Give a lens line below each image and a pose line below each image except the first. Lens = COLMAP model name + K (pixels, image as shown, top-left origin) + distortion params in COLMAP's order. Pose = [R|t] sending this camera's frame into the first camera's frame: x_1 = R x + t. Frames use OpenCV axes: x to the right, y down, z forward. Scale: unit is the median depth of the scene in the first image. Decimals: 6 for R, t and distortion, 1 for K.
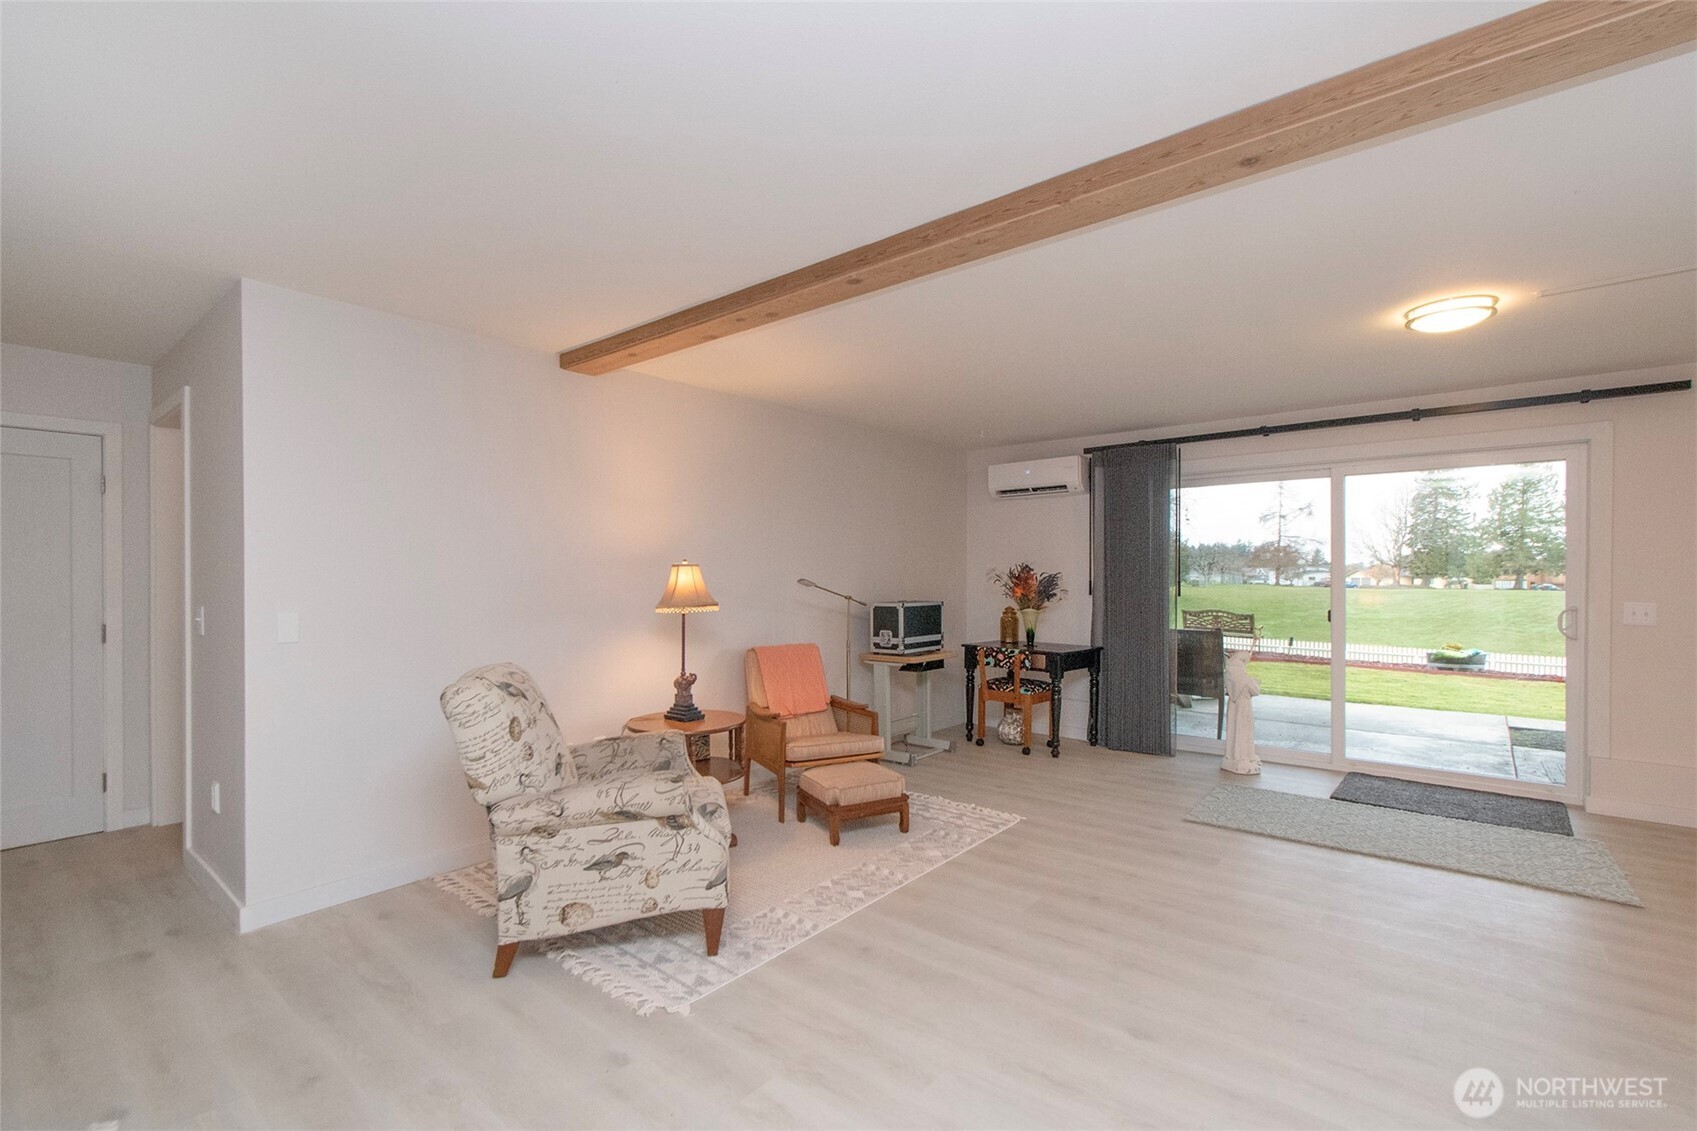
lens RADIAL K [[776.3, 0, 845.0], [0, 776.3, 569.0], [0, 0, 1]] dist [-0.009910, -0.000750]
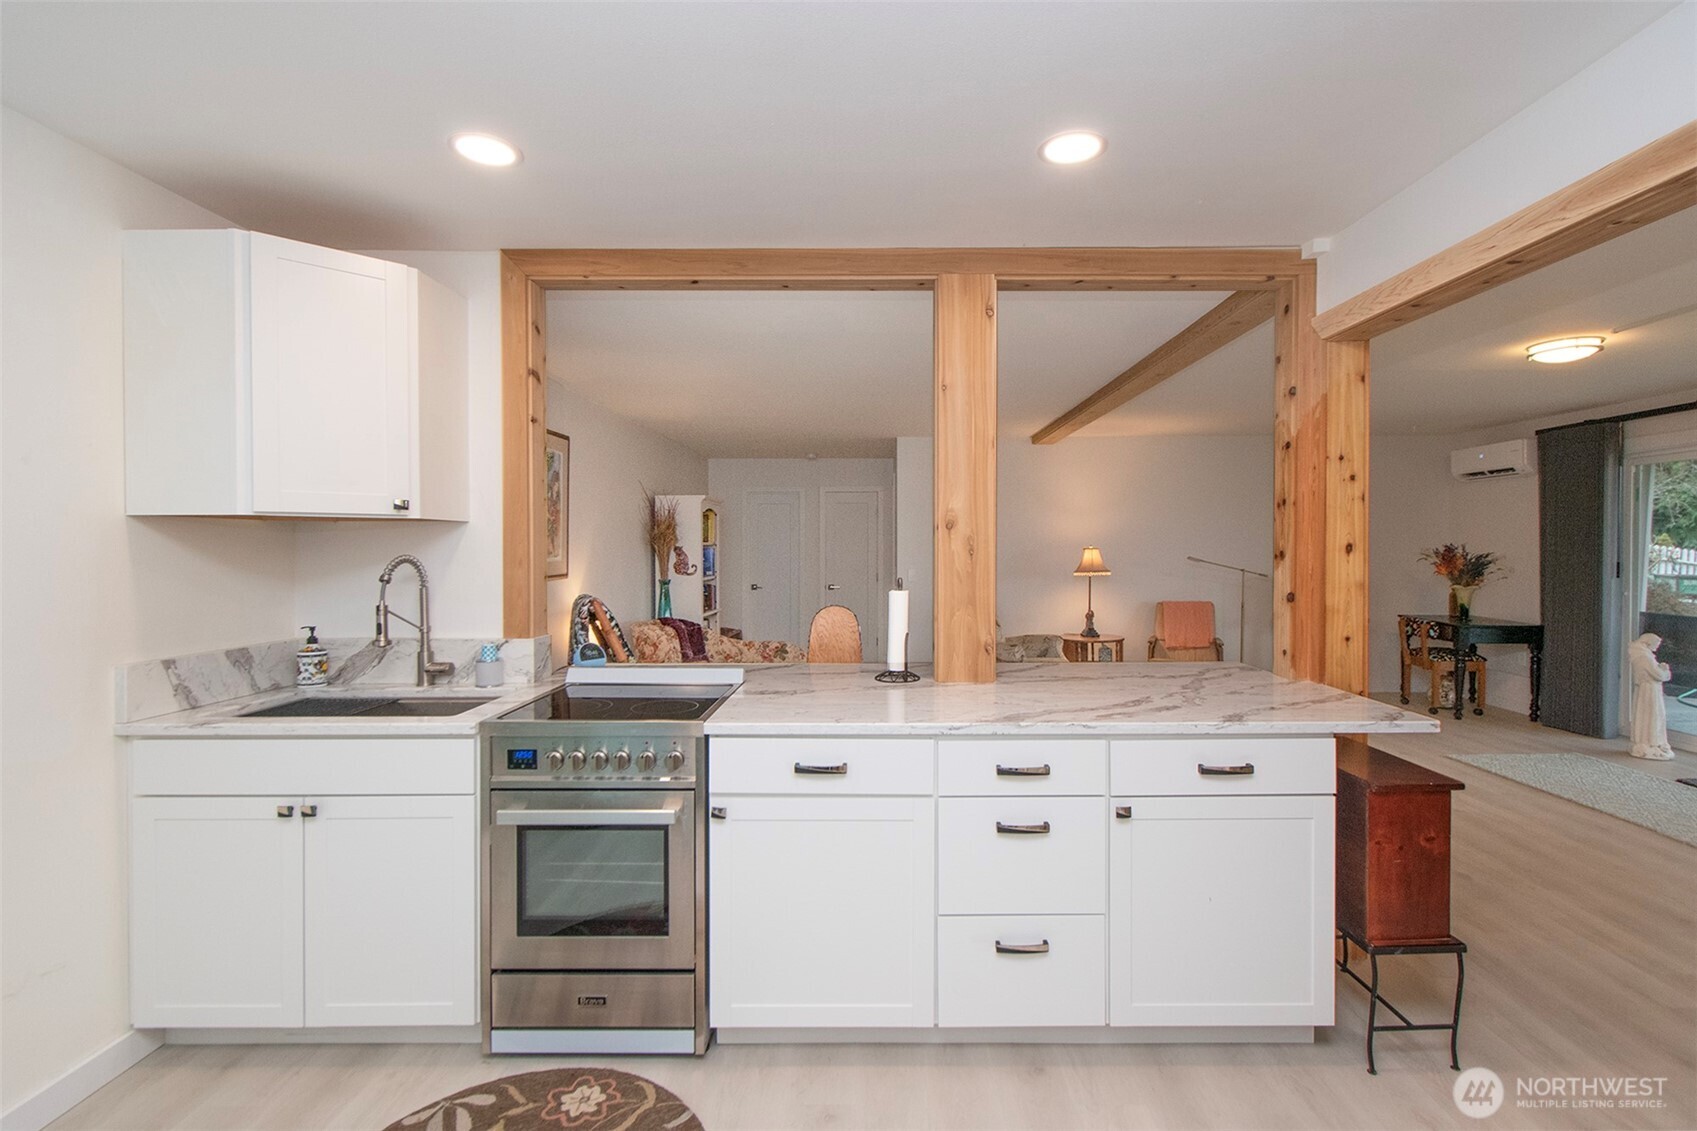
lens RADIAL K [[776.3, 0, 854.2], [0, 776.3, 558.3], [0, 0, 1]] dist [-0.009910, -0.000750]
pose [[0.623112, 0.014115, -0.782005, 0.672853], [0.007614, 0.999680, 0.024111, -0.023538], [0.782095, -0.020978, 0.622806, -0.410089]]
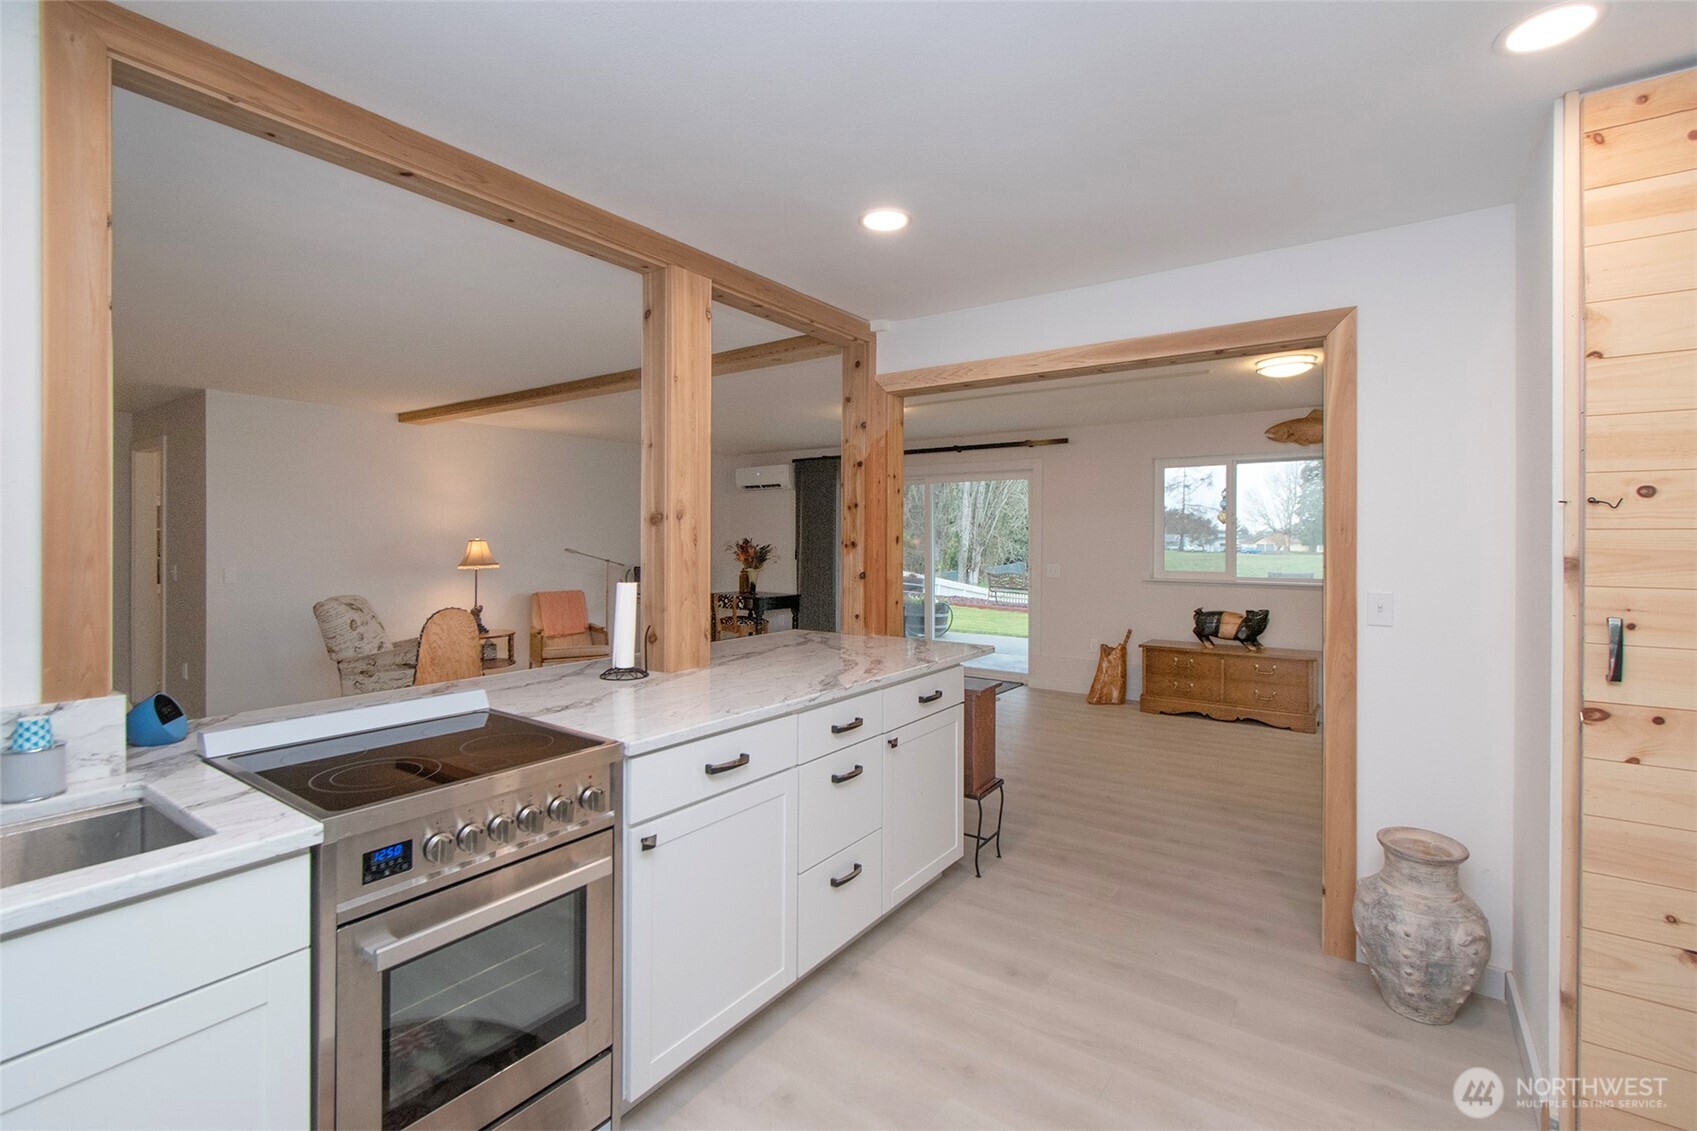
lens RADIAL K [[776.3, 0, 834.9], [0, 776.3, 541.8], [0, 0, 1]] dist [-0.009910, -0.000750]
pose [[0.997899, 0.005565, 0.064554, 0.366041], [-0.006331, 0.999912, 0.011676, -0.021408], [-0.064484, -0.012060, 0.997846, -0.571751]]
